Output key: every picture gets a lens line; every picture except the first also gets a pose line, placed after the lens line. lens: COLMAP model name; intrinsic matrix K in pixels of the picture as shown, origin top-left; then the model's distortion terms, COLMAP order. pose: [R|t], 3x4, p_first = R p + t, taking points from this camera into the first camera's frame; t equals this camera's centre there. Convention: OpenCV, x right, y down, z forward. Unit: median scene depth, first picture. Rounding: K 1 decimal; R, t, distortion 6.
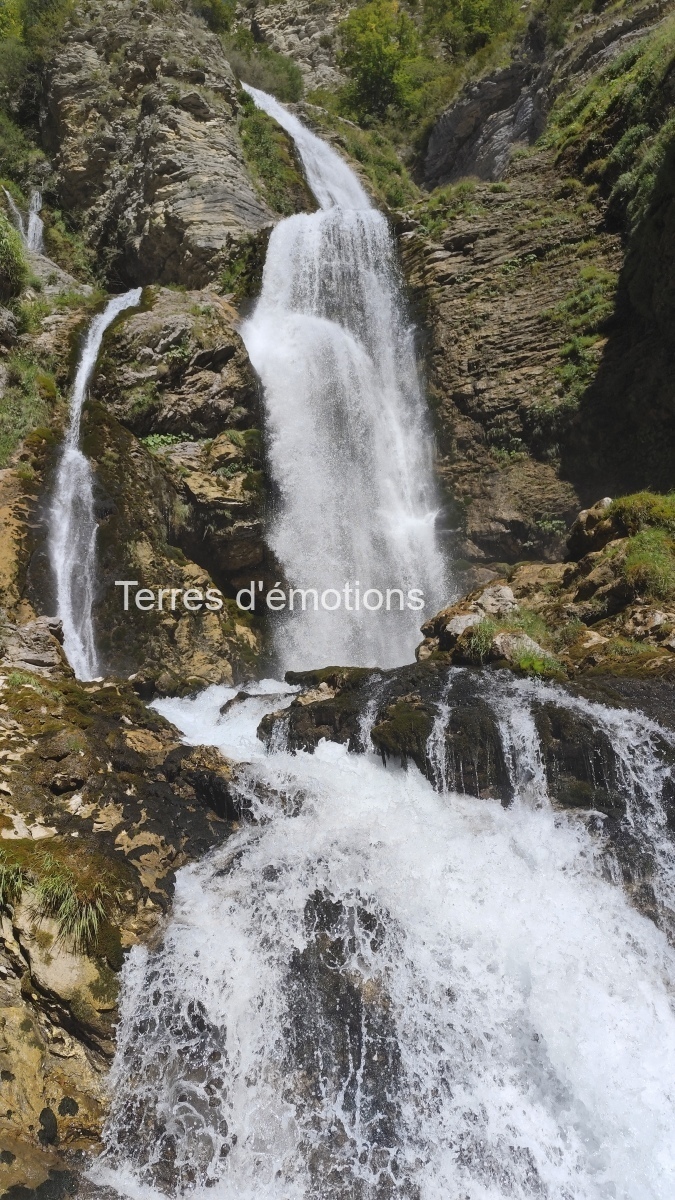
lens RADIAL K [[800.9, 0, 321.0], [0, 800.9, 625.6], [0, 0, 1]] dist [0.020392, -0.018661]
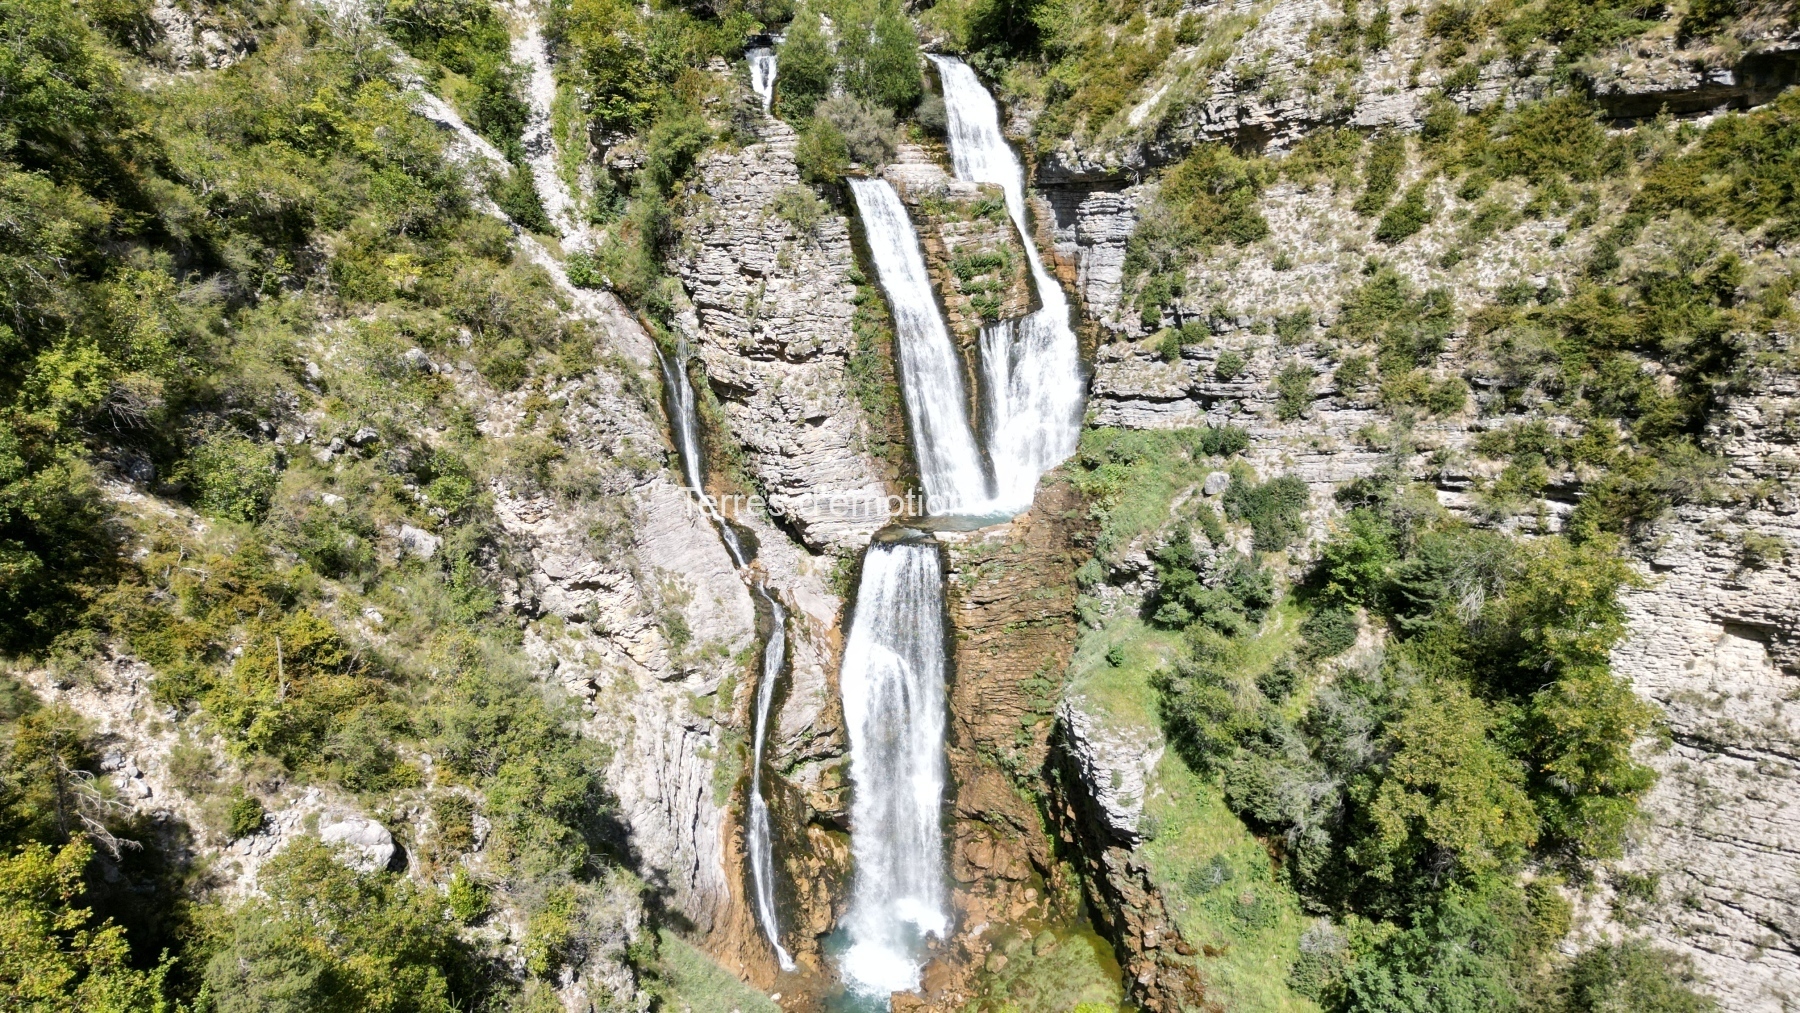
lens RADIAL K [[1264.6, 0, 895.9], [0, 1264.6, 490.1], [0, 0, 1]] dist [0.047518, -0.014169]
pose [[0.995945, 0.073913, -0.051288, 0.132014], [-0.041133, 0.881129, 0.471084, -2.109954], [0.080011, -0.467064, 0.880596, -1.261452]]
